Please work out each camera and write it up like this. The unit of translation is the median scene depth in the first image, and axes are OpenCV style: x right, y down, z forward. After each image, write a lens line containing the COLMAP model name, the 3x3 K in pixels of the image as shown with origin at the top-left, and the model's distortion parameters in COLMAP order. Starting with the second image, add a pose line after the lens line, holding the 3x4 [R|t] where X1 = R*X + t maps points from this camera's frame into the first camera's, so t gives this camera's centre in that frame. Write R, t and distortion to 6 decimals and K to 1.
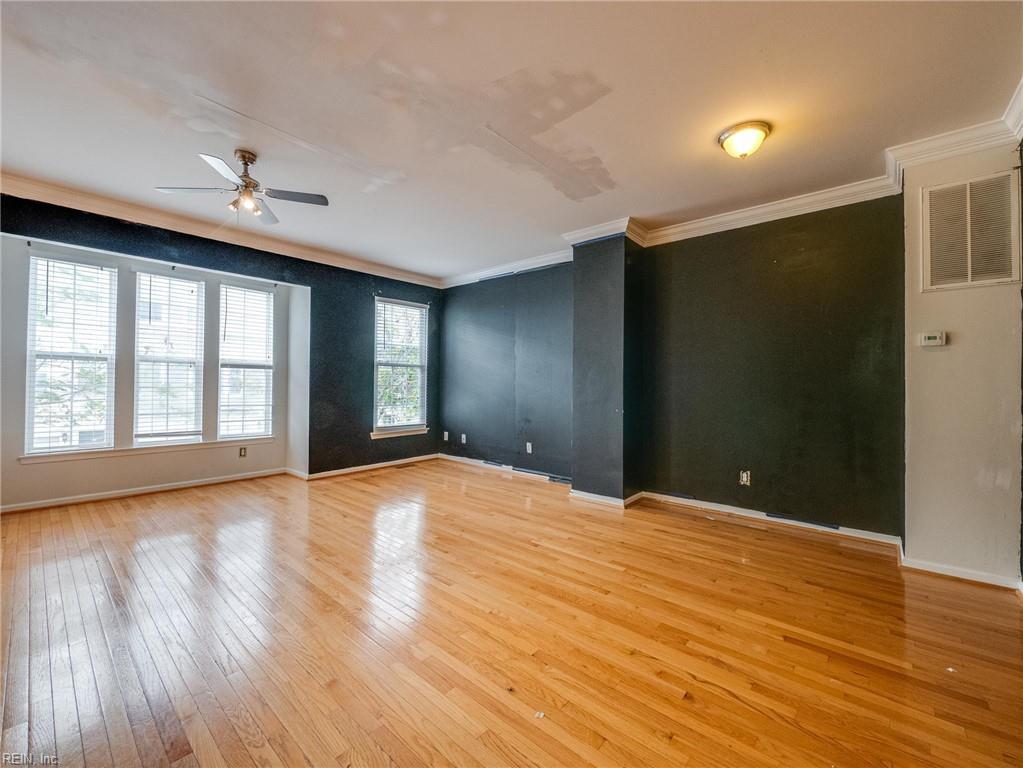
lens RADIAL K [[421.4, 0, 513.7], [0, 421.4, 380.3], [0, 0, 1]] dist [-0.008503, 0.000805]
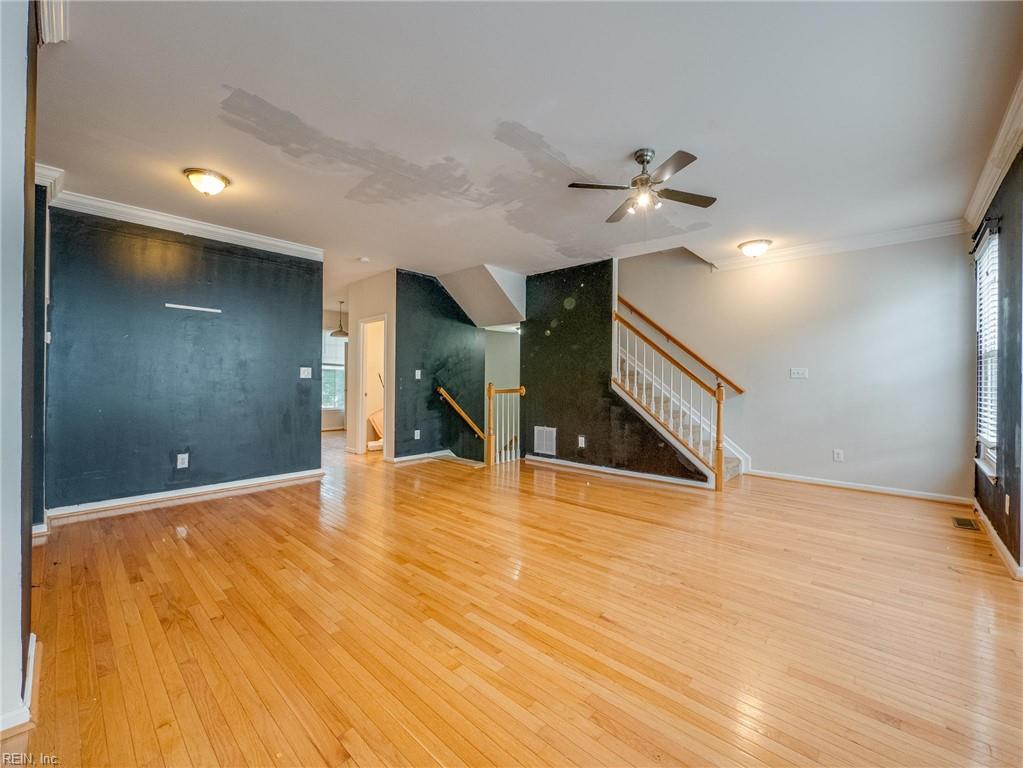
lens RADIAL K [[421.4, 0, 513.7], [0, 421.4, 380.3], [0, 0, 1]] dist [-0.008503, 0.000805]
pose [[-0.999282, -0.016518, 0.034094, -0.238474], [-0.016855, 0.999812, -0.009620, 0.008523], [-0.033929, -0.010188, -0.999372, 1.275299]]
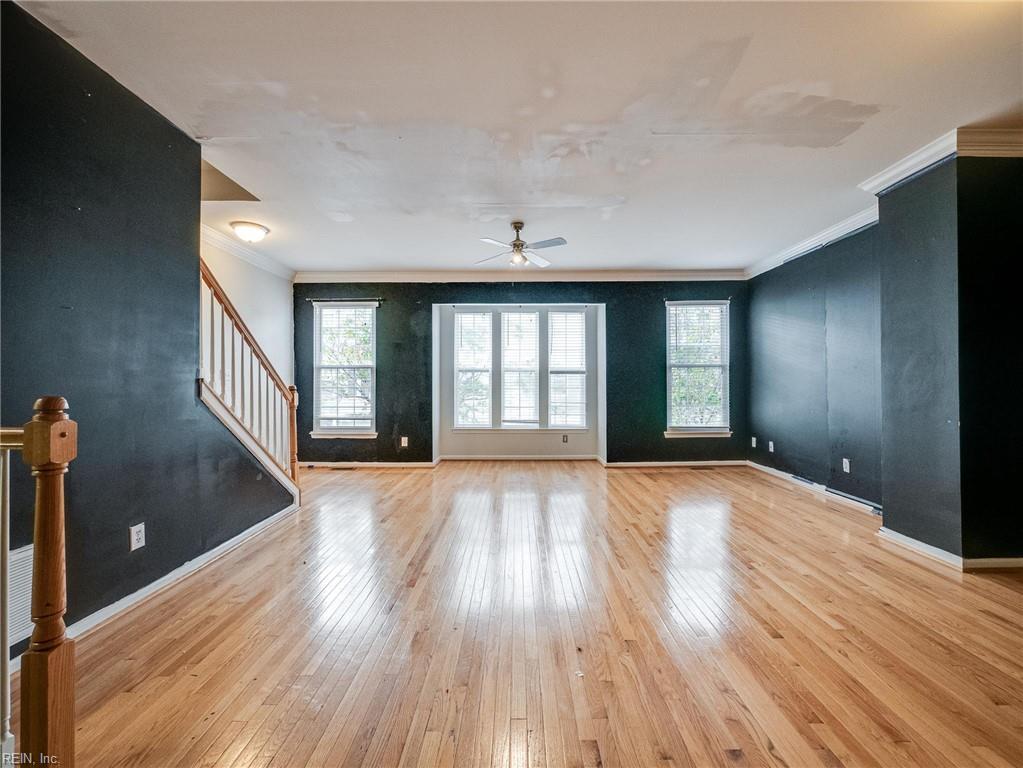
lens RADIAL K [[421.4, 0, 513.7], [0, 421.4, 380.3], [0, 0, 1]] dist [-0.008503, 0.000805]
pose [[0.648575, -0.017907, -0.760940, 0.272902], [0.015976, 0.999823, -0.009913, 0.001411], [0.760983, -0.005727, 0.648747, 0.040601]]
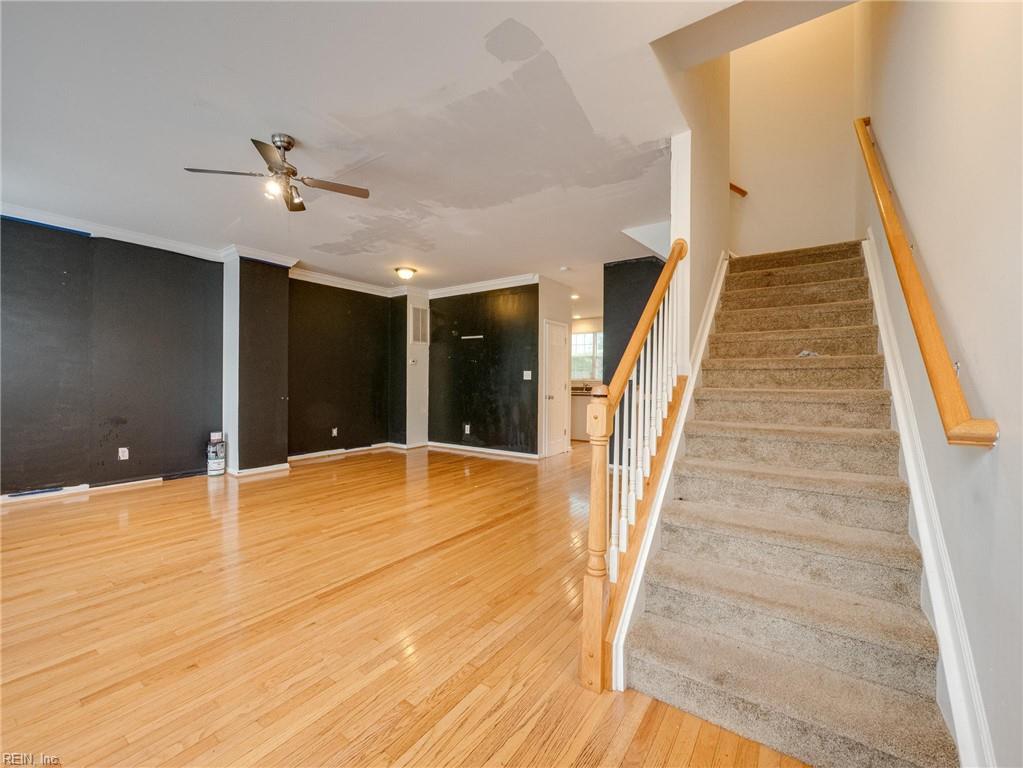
lens RADIAL K [[421.4, 0, 513.7], [0, 421.4, 380.3], [0, 0, 1]] dist [-0.008503, 0.000805]
pose [[-0.101130, -0.012572, 0.994794, -1.041985], [-0.016549, 0.999803, 0.010953, -0.010792], [-0.994736, -0.015356, -0.101318, 0.367029]]
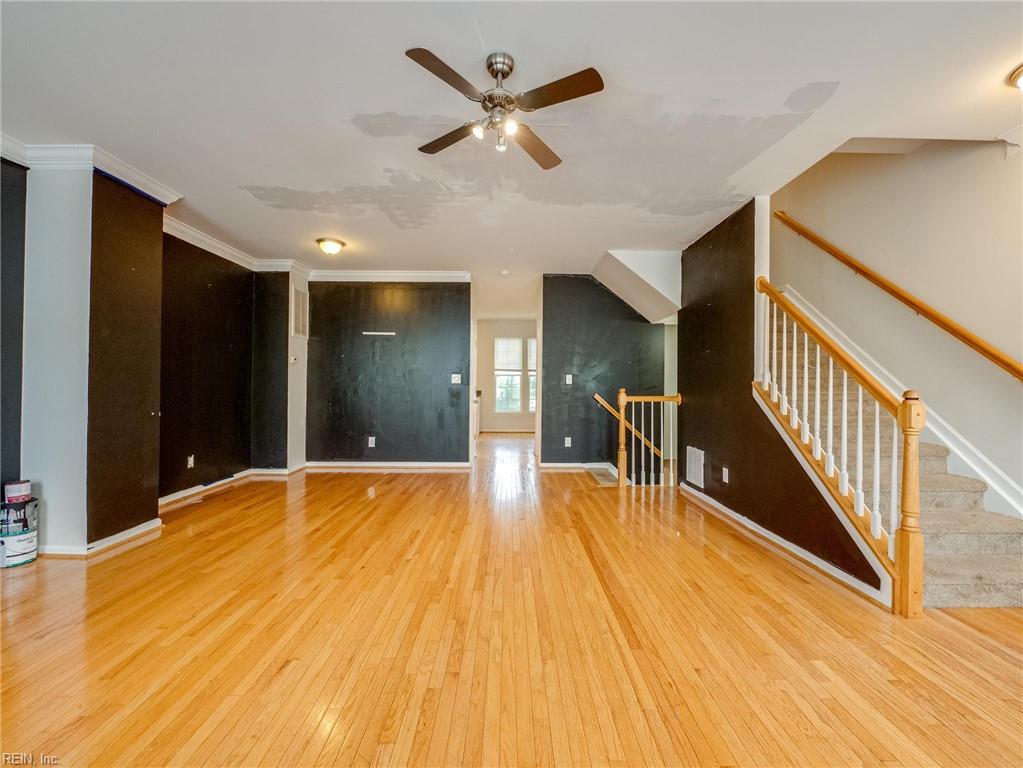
lens RADIAL K [[421.4, 0, 513.7], [0, 421.4, 380.3], [0, 0, 1]] dist [-0.008503, 0.000805]
pose [[-0.661258, -0.008830, 0.750106, -0.754526], [-0.020982, 0.999757, -0.006728, -0.003067], [-0.749865, -0.020188, -0.661283, 0.915226]]
